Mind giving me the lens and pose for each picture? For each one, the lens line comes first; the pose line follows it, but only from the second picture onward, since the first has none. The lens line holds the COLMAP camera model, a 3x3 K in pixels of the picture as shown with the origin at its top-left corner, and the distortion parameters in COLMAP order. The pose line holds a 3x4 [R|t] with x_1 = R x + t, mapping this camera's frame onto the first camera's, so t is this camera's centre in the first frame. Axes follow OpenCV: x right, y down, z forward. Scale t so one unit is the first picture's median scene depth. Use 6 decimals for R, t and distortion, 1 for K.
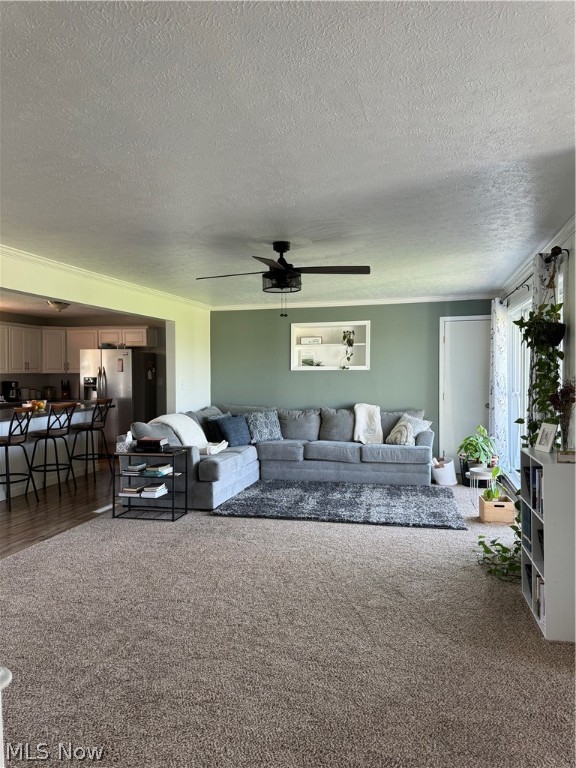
lens RADIAL K [[543.5, 0, 288.0], [0, 543.5, 384.0], [0, 0, 1]] dist [0.068306, -0.105259]
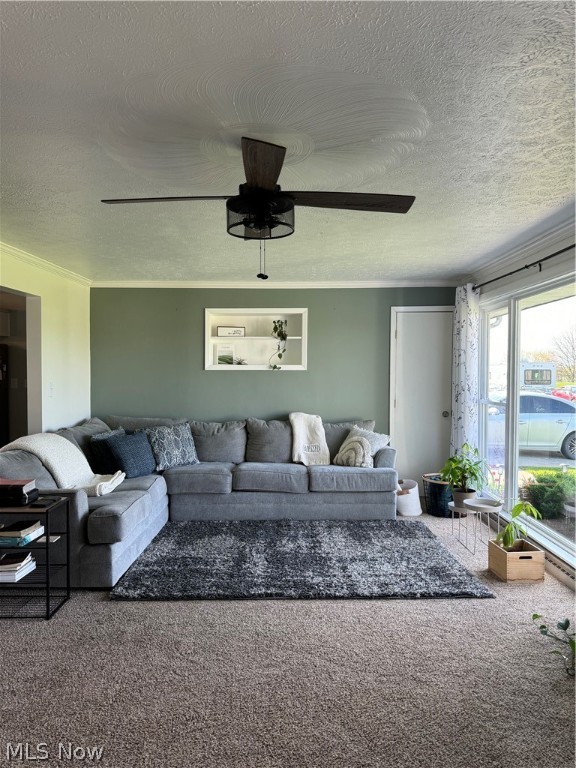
lens RADIAL K [[543.5, 0, 288.0], [0, 543.5, 384.0], [0, 0, 1]] dist [0.068306, -0.105259]
pose [[0.970755, 0.000172, 0.240073, -0.075726], [-0.001016, 0.999994, 0.003392, -0.009473], [-0.240071, -0.003537, 0.970749, 0.268625]]
